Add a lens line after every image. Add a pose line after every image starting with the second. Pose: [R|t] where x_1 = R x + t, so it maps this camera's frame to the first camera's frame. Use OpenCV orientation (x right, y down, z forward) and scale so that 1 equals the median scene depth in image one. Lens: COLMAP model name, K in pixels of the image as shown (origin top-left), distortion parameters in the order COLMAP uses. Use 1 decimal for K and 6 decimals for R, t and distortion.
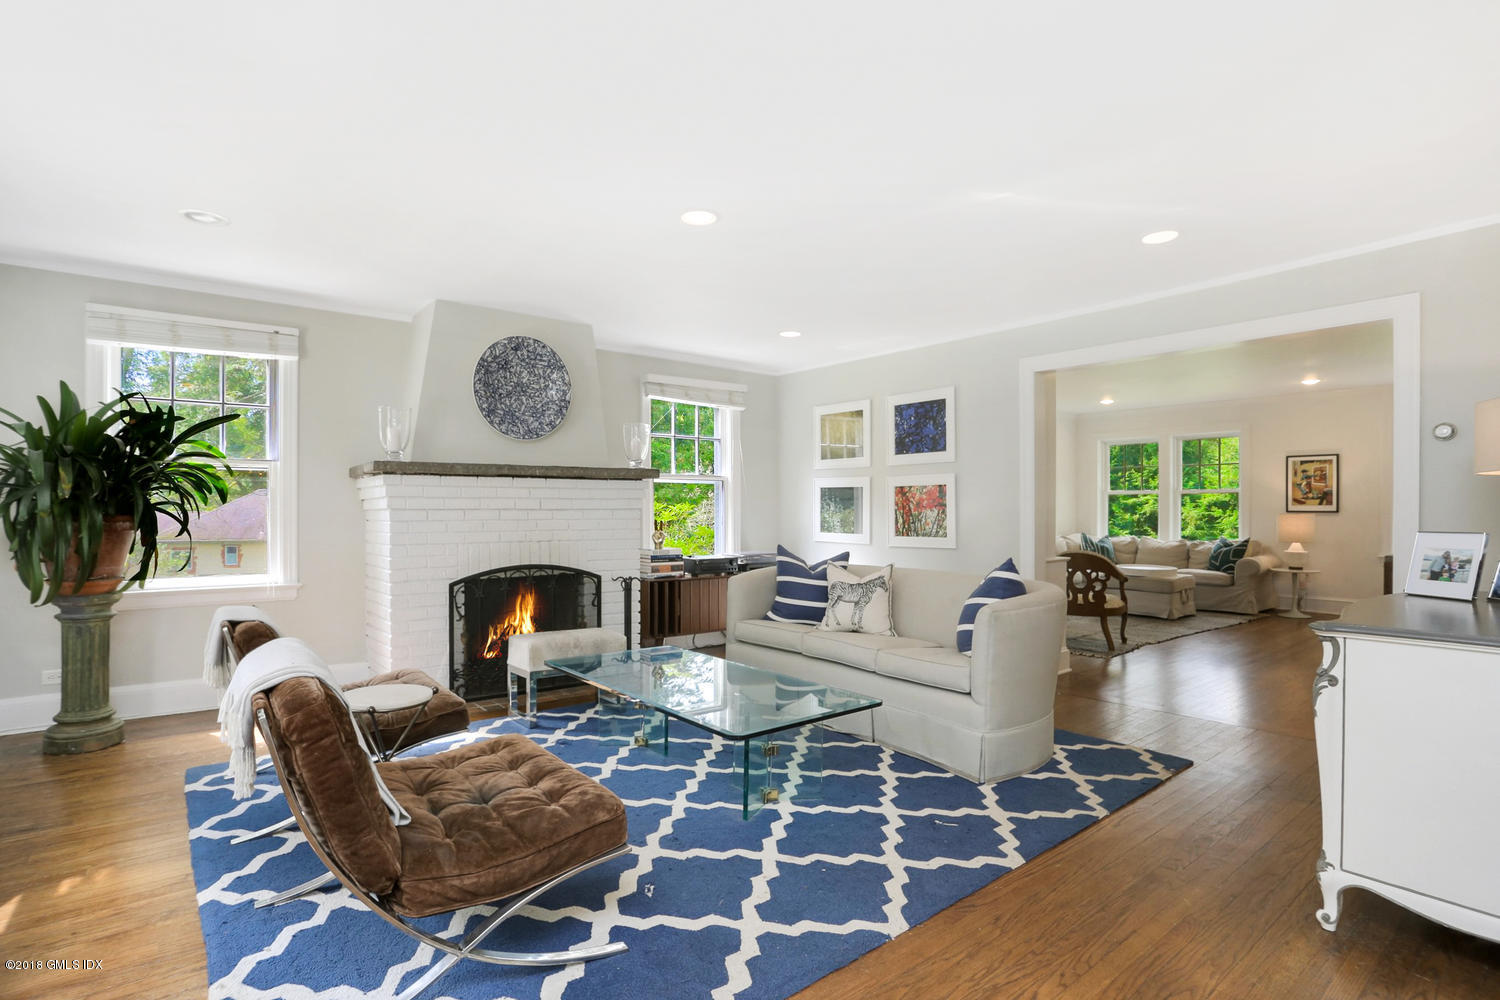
lens RADIAL K [[755.5, 0, 755.0], [0, 755.5, 513.1], [0, 0, 1]] dist [-0.026869, 0.000877]
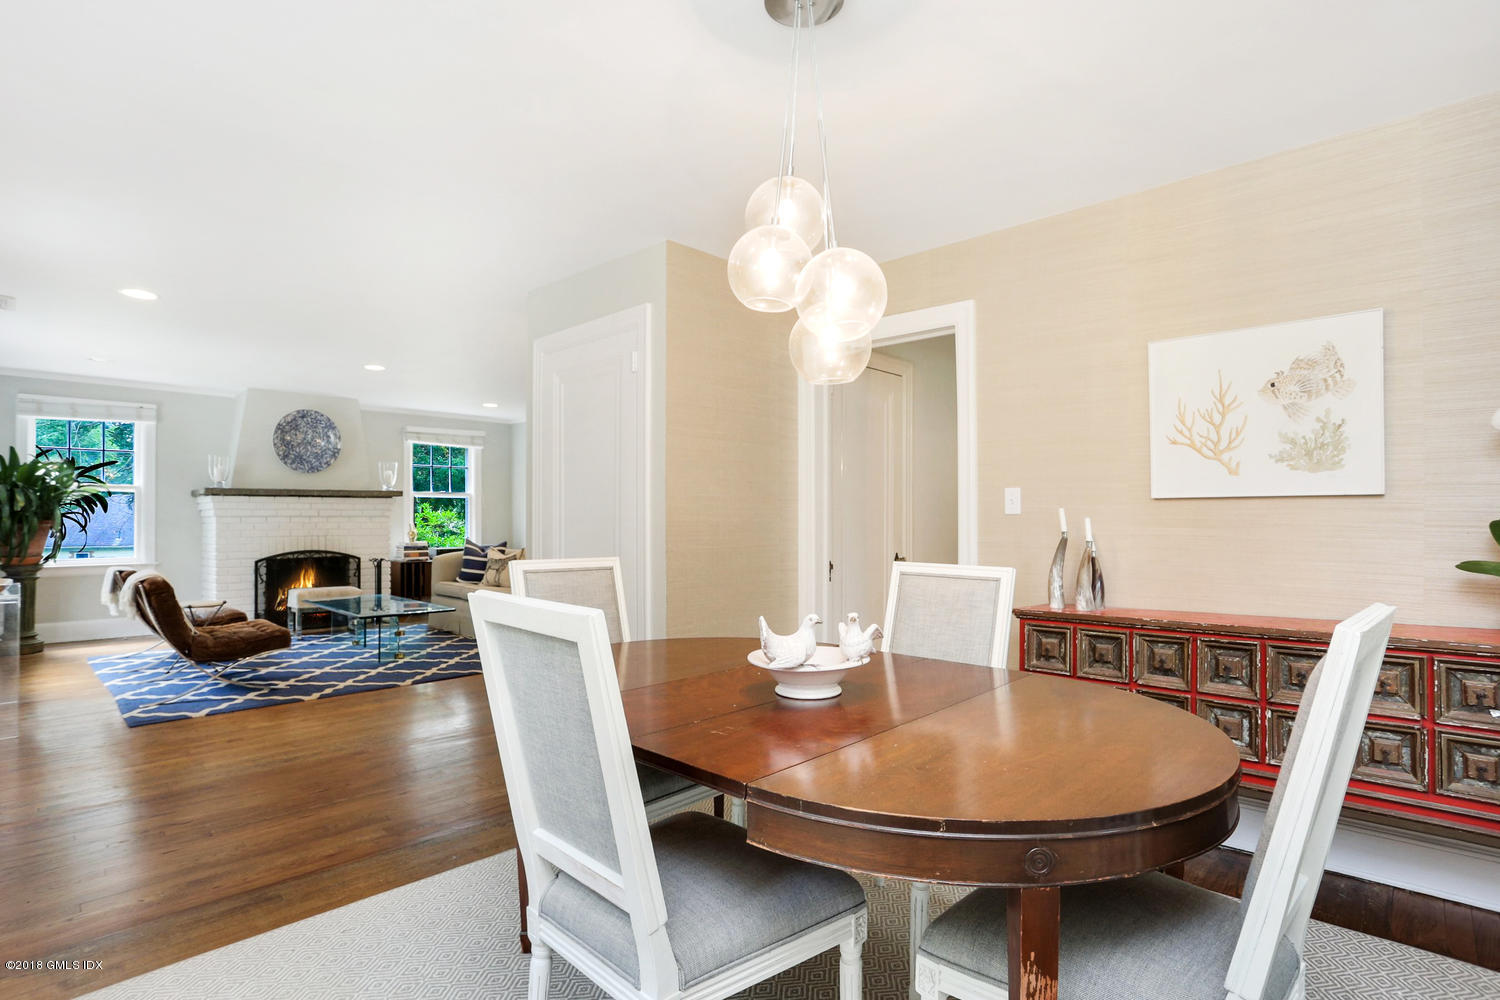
lens RADIAL K [[818.9, 0, 779.2], [0, 818.9, 513.3], [0, 0, 1]] dist [-0.018342, 0.016803]
pose [[0.994862, 0.000604, 0.101235, 0.547708], [0.000005, 0.999982, -0.006007, -0.001058], [-0.101237, 0.005977, 0.994844, -0.884274]]
